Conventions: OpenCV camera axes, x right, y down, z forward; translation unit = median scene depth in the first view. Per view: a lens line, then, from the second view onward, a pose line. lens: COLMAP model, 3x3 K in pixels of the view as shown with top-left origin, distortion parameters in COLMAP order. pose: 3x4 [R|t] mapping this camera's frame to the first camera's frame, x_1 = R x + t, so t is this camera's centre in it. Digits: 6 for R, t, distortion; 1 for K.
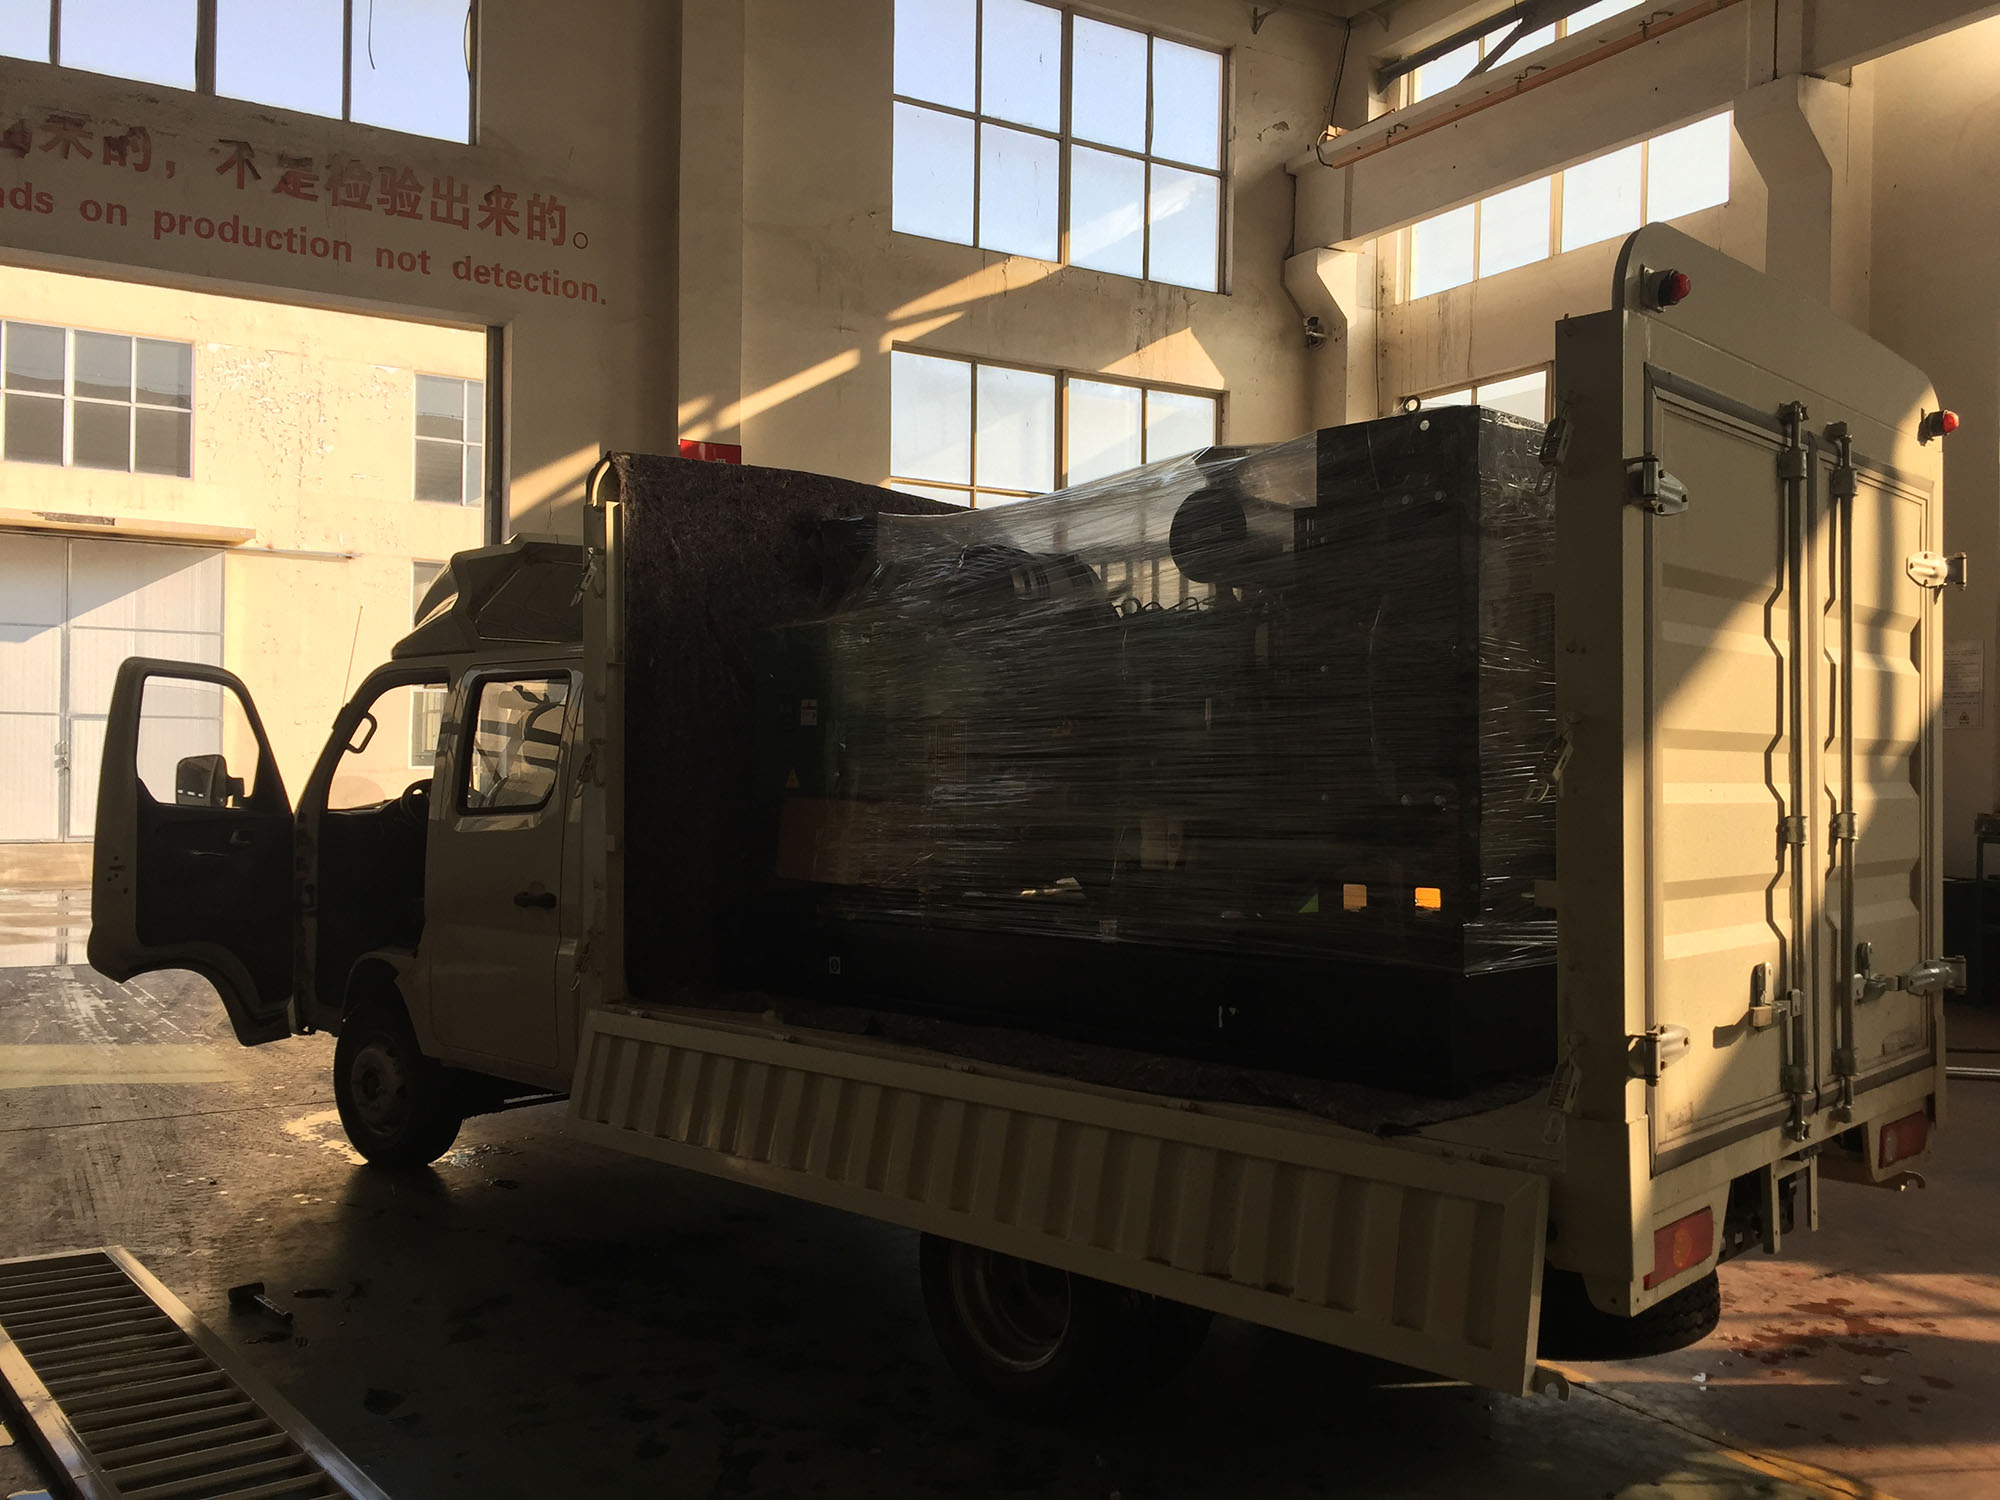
lens RADIAL K [[1708.8, 0, 1003.4], [0, 1708.8, 776.6], [0, 0, 1]] dist [0.083105, -0.118449]
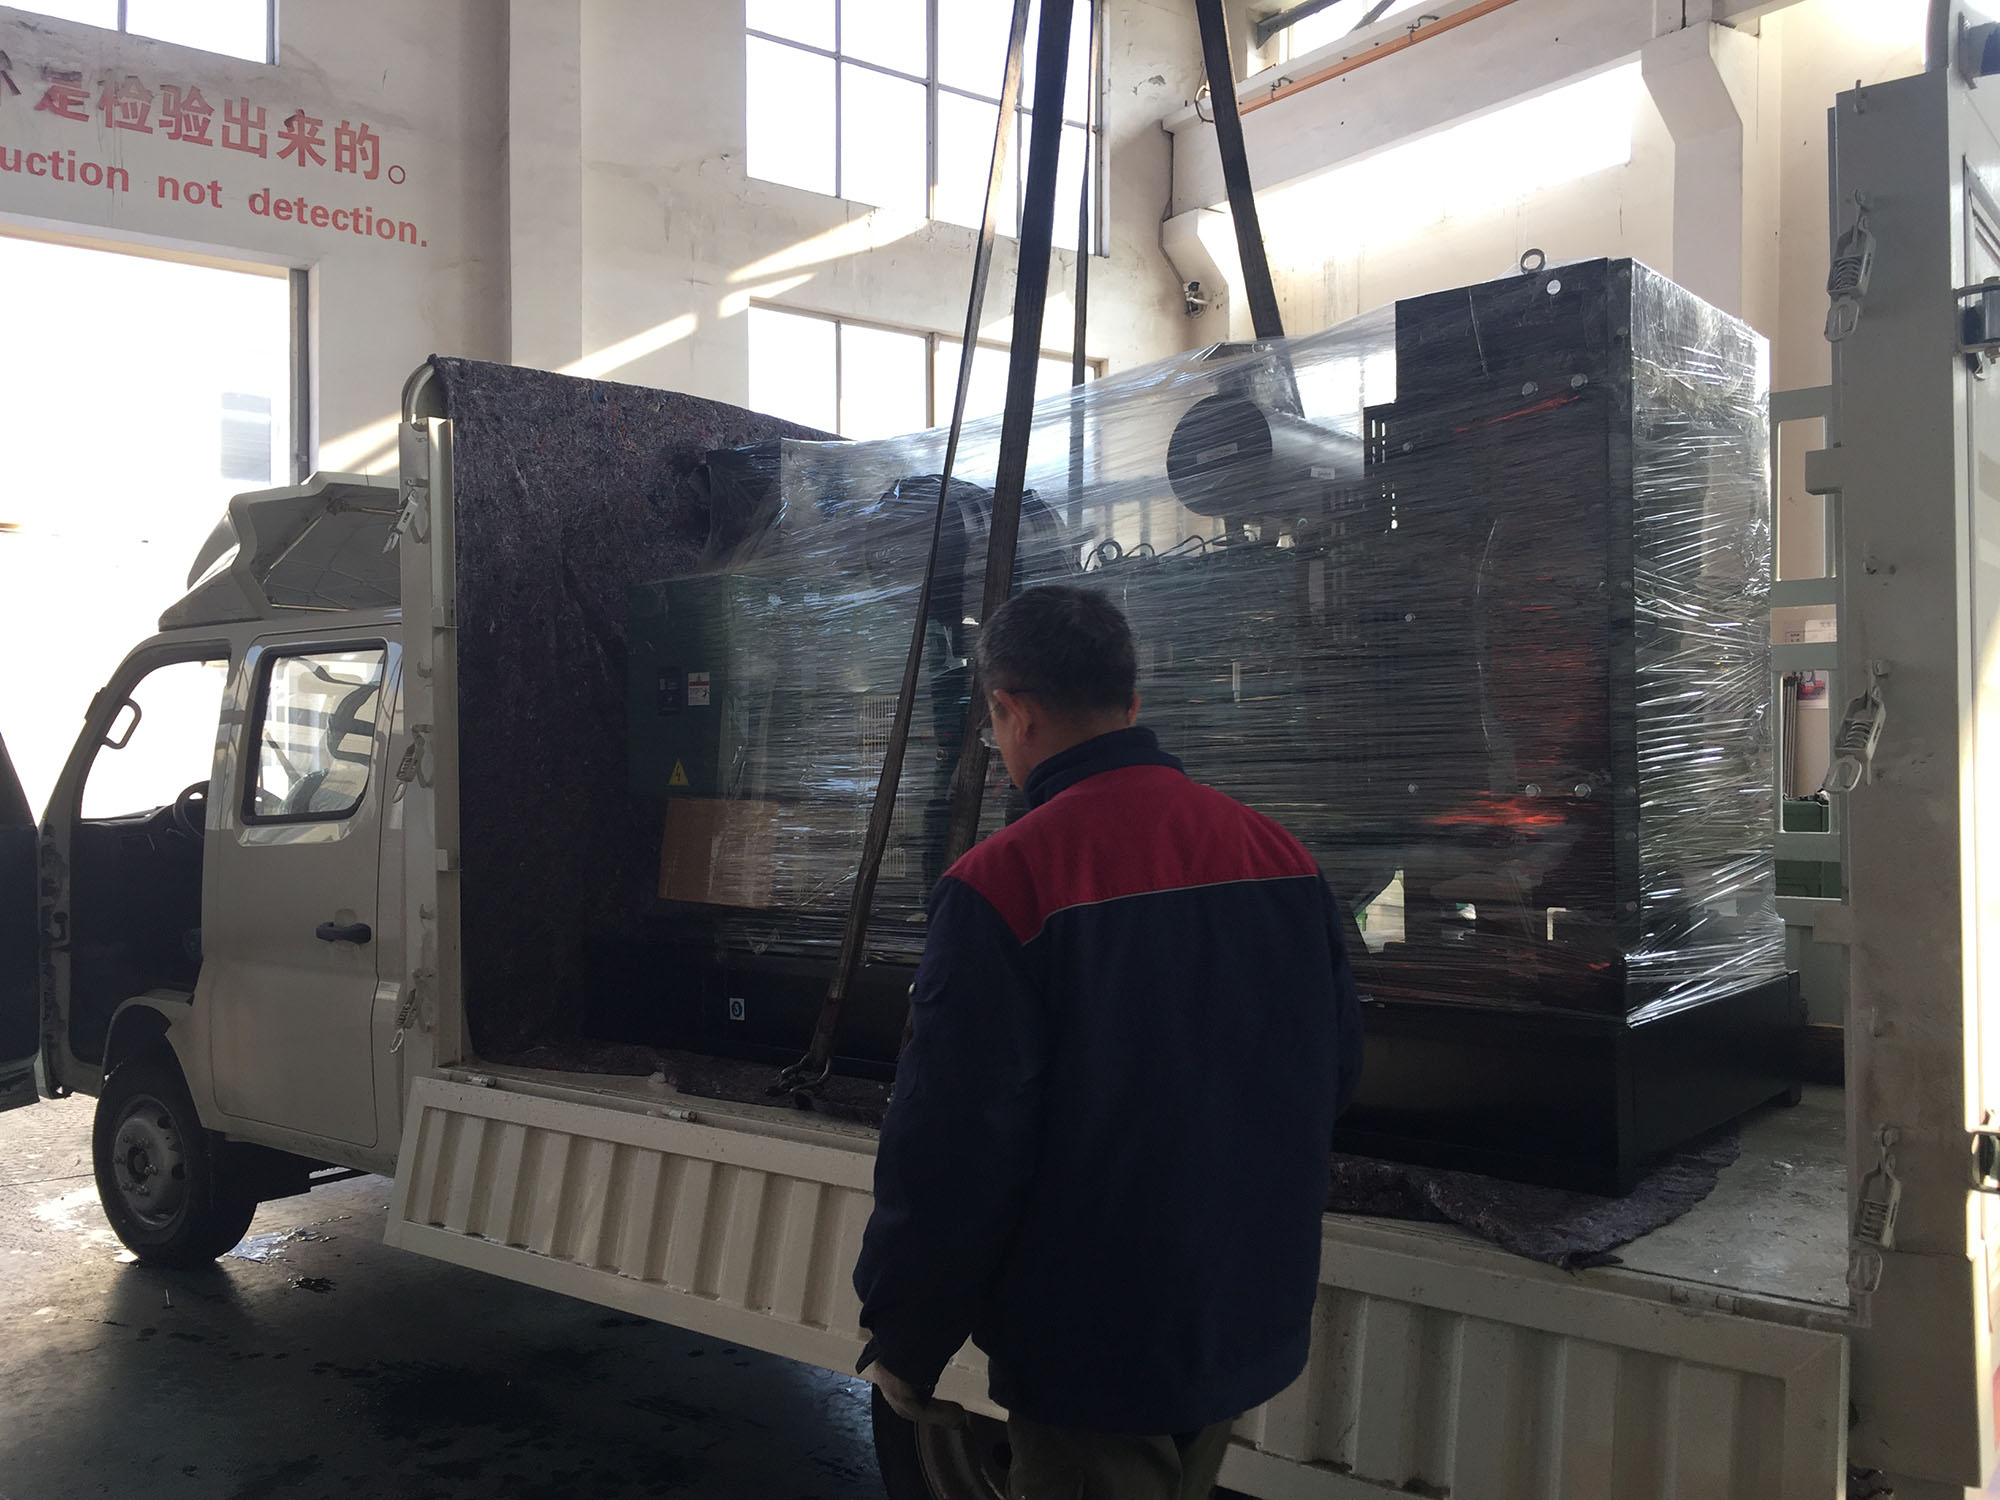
lens RADIAL K [[1708.8, 0, 1003.4], [0, 1708.8, 776.6], [0, 0, 1]] dist [0.083105, -0.118449]
pose [[0.995771, -0.013031, 0.090940, -0.035686], [0.012675, 0.999910, 0.004485, 0.000765], [-0.090990, -0.003313, 0.995846, 0.154996]]
